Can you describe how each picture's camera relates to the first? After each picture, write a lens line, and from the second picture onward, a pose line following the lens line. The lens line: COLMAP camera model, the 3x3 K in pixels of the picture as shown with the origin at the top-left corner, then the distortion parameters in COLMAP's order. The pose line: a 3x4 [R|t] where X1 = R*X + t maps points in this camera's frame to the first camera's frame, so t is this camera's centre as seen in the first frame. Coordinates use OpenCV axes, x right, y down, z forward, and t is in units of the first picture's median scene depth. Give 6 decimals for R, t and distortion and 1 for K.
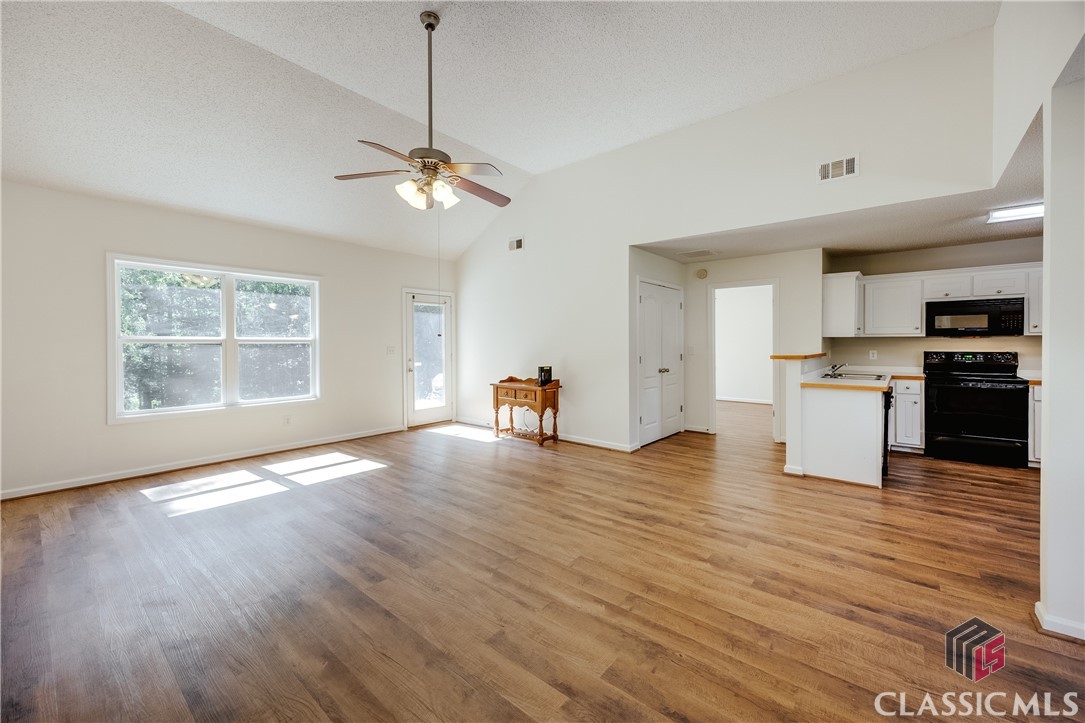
lens RADIAL K [[428.1, 0, 545.0], [0, 428.1, 341.6], [0, 0, 1]] dist [-0.000073, 0.000113]
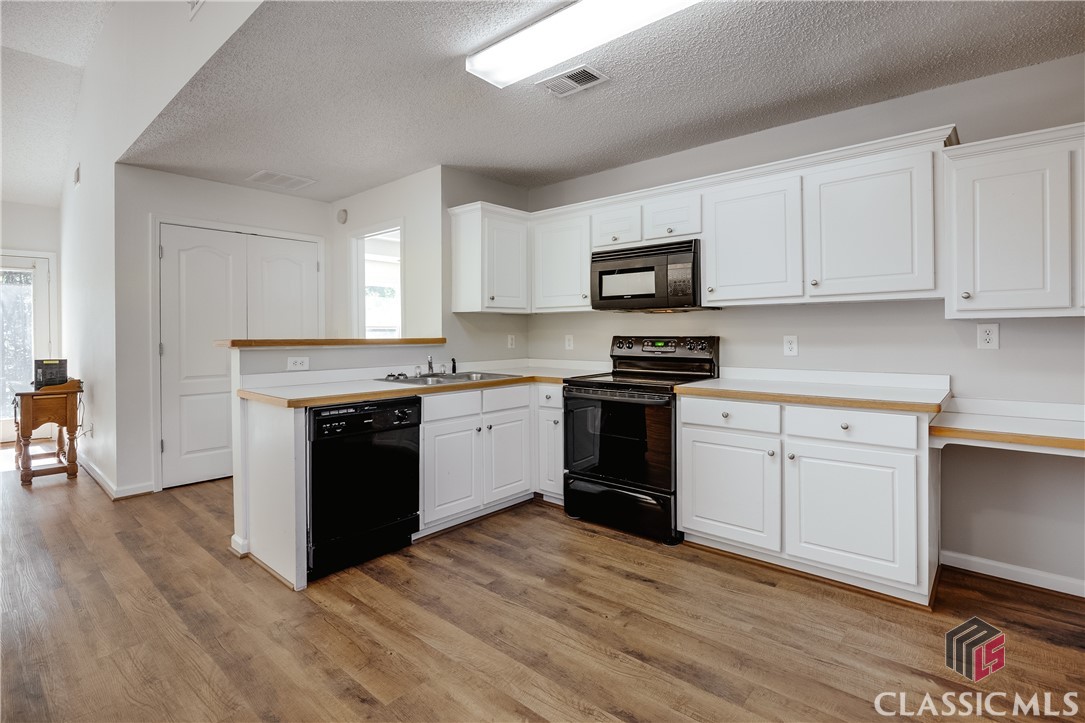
lens RADIAL K [[493.4, 0, 564.1], [0, 493.4, 346.7], [0, 0, 1]] dist [-0.044545, 0.000217]
pose [[0.999857, 0.001124, 0.016856, 1.010586], [-0.001656, 0.999499, 0.031609, 0.020821], [-0.016812, -0.031633, 0.999358, 0.374130]]
